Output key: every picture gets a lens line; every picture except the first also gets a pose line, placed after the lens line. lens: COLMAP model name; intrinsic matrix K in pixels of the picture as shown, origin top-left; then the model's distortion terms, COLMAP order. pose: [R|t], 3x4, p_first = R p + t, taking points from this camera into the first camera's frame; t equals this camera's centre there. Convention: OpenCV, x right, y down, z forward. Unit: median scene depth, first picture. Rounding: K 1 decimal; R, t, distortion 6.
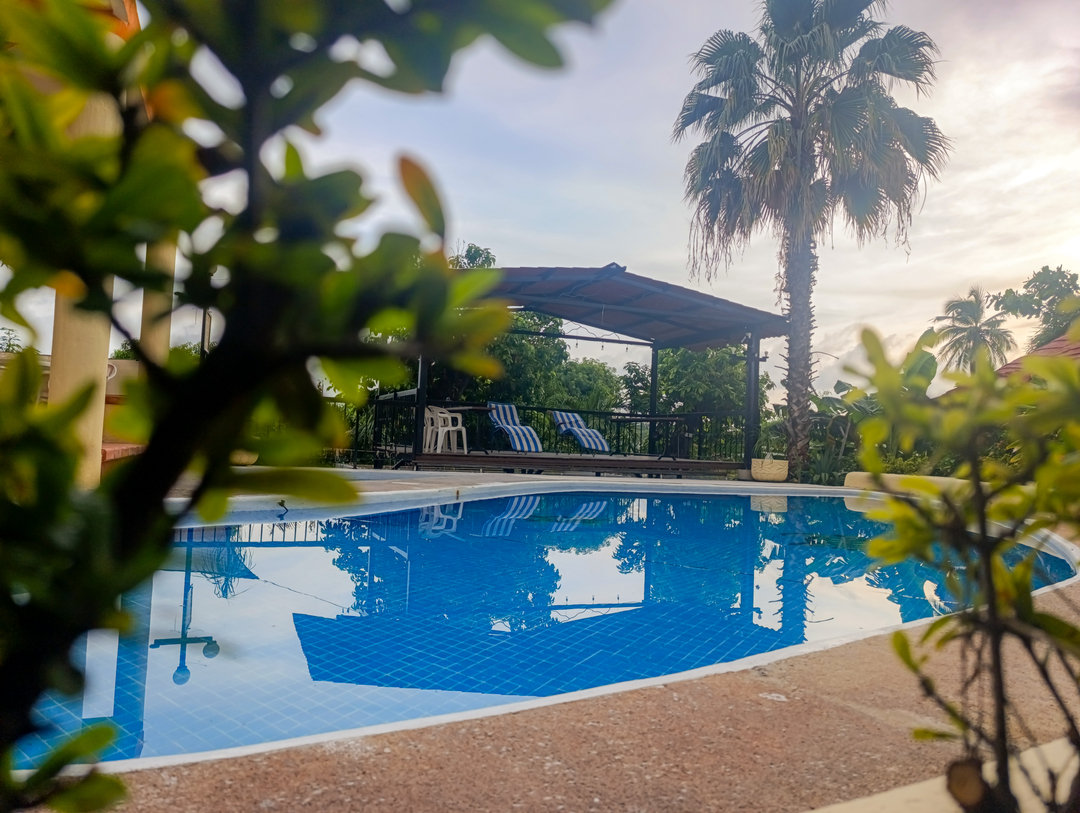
lens RADIAL K [[737.9, 0, 536.1], [0, 737.9, 406.1], [0, 0, 1]] dist [0.049801, -0.063038]
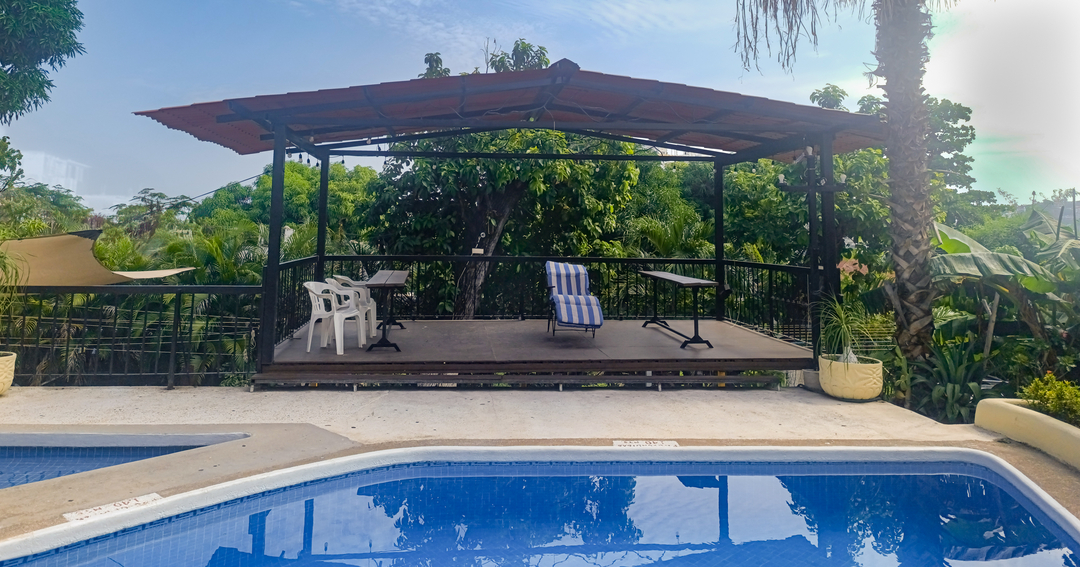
lens RADIAL K [[768.6, 0, 541.1], [0, 768.6, 140.2], [0, 0, 1]] dist [0.030761, -0.000792]
pose [[0.962637, -0.061203, -0.263787, 0.236305], [0.040852, 0.995798, -0.081960, -0.059224], [0.267694, 0.068122, 0.961093, 0.300889]]
